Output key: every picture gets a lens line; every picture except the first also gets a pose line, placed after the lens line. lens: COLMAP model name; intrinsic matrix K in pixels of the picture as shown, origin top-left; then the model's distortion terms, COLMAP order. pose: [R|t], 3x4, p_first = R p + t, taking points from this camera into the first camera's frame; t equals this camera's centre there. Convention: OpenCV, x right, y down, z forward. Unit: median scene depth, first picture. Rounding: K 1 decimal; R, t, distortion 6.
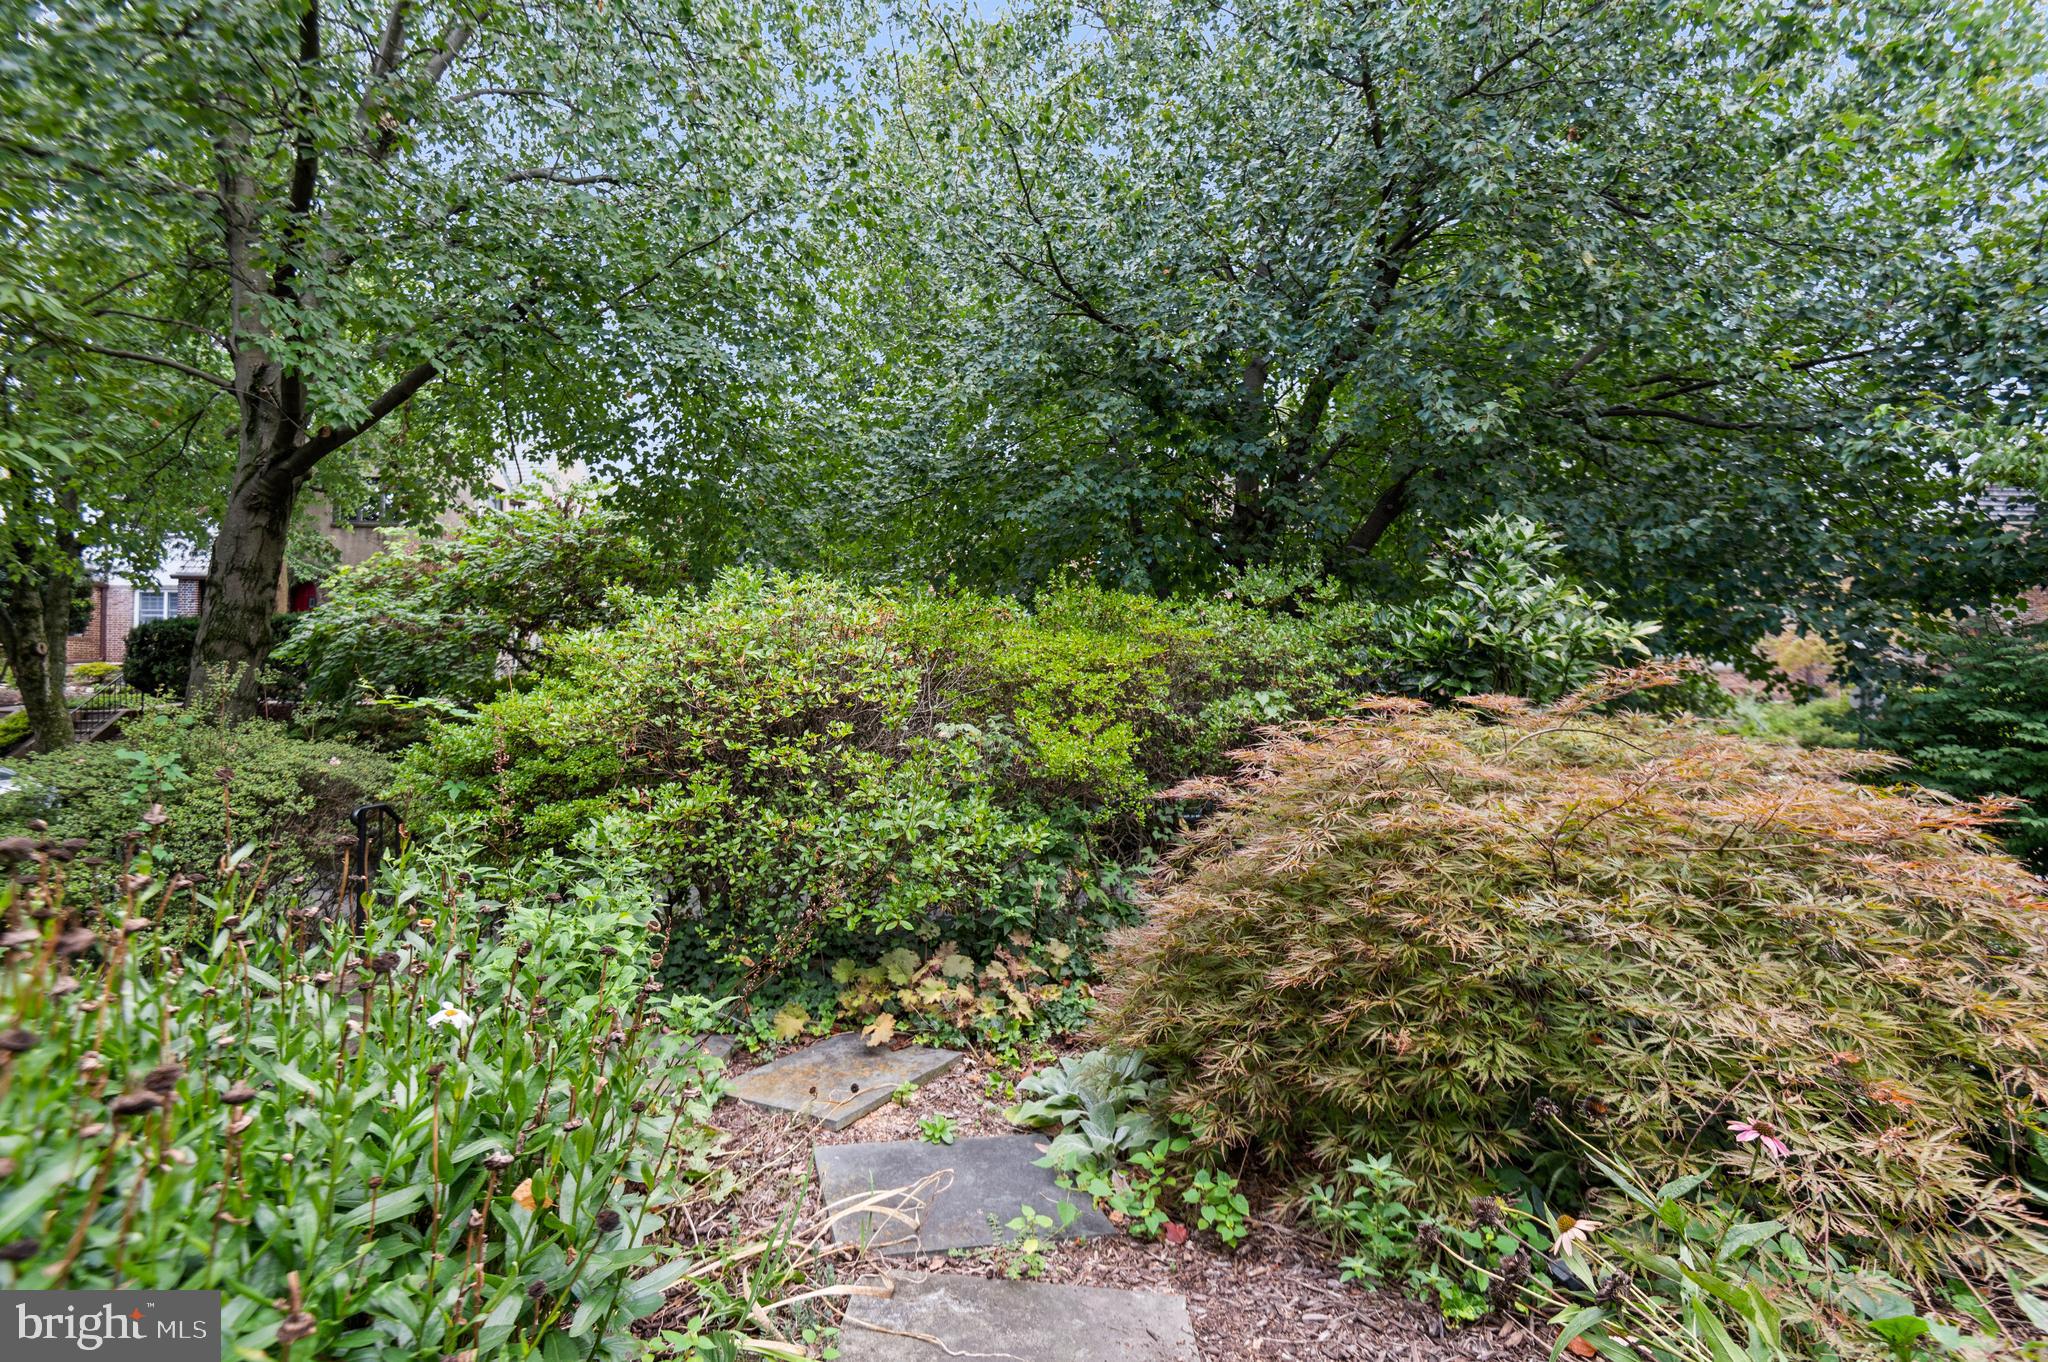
lens RADIAL K [[919.3, 0, 1027.3], [0, 919.3, 676.9], [0, 0, 1]] dist [0.033633, -0.021384]
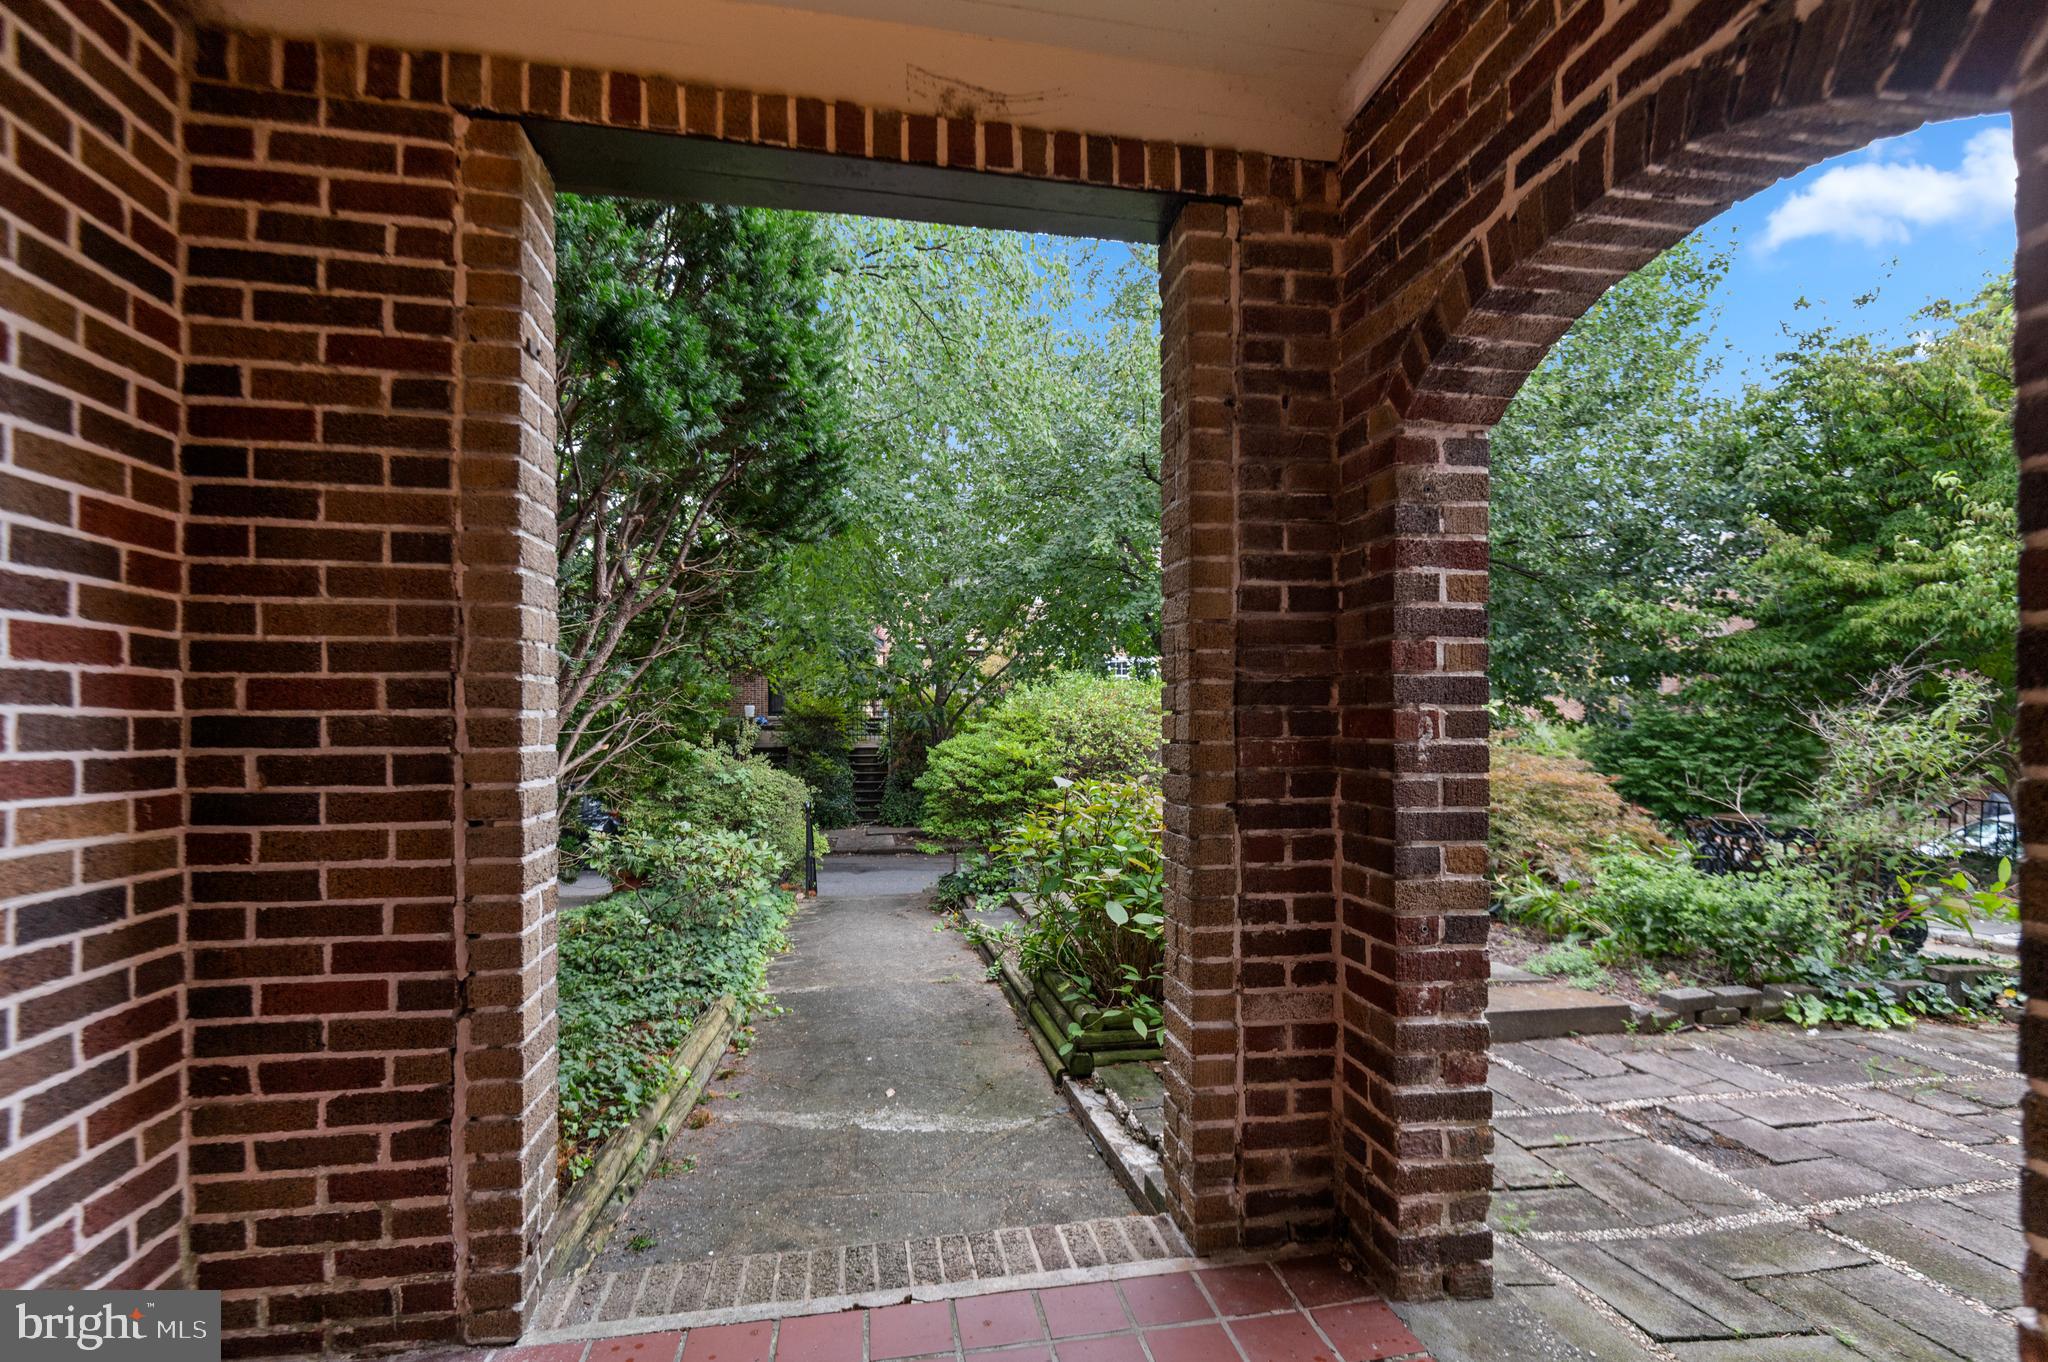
lens RADIAL K [[951.0, 0, 1023.7], [0, 951.0, 711.0], [0, 0, 1]] dist [-0.000203, -0.003447]
pose [[0.987226, 0.001622, 0.159320, -0.637928], [-0.004752, 0.999803, 0.019268, -0.061032], [-0.159258, -0.019779, 0.987039, -0.822695]]
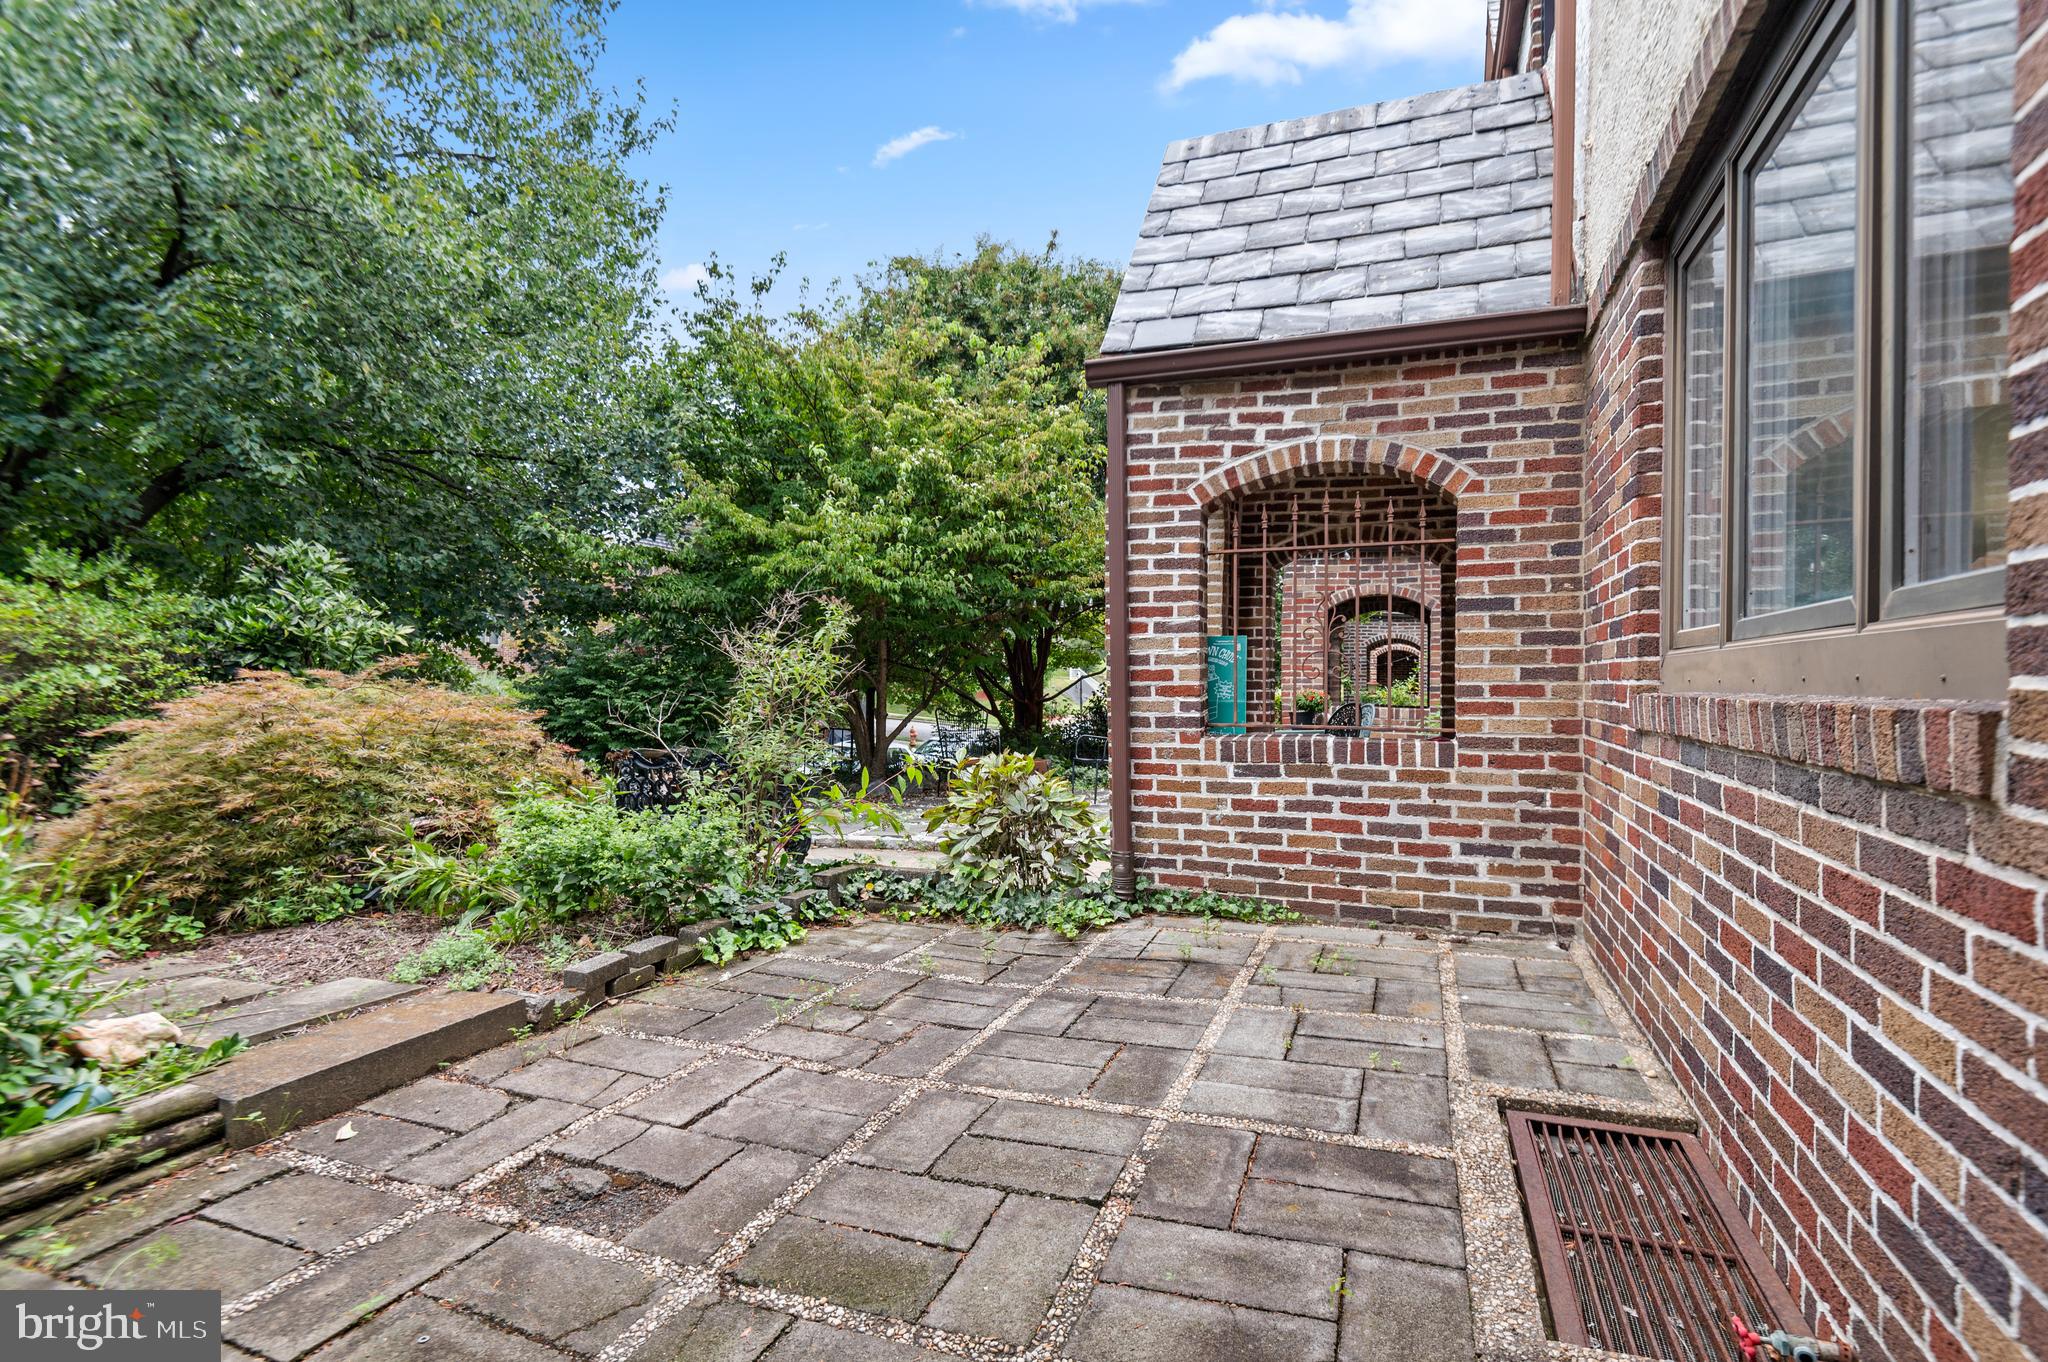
lens RADIAL K [[940.1, 0, 1028.1], [0, 940.1, 696.7], [0, 0, 1]] dist [0.028661, -0.016107]
pose [[0.395021, -0.018625, 0.918483, -0.406058], [-0.026972, 0.999128, 0.031861, -0.014965], [-0.918276, -0.037359, 0.394174, -0.621823]]
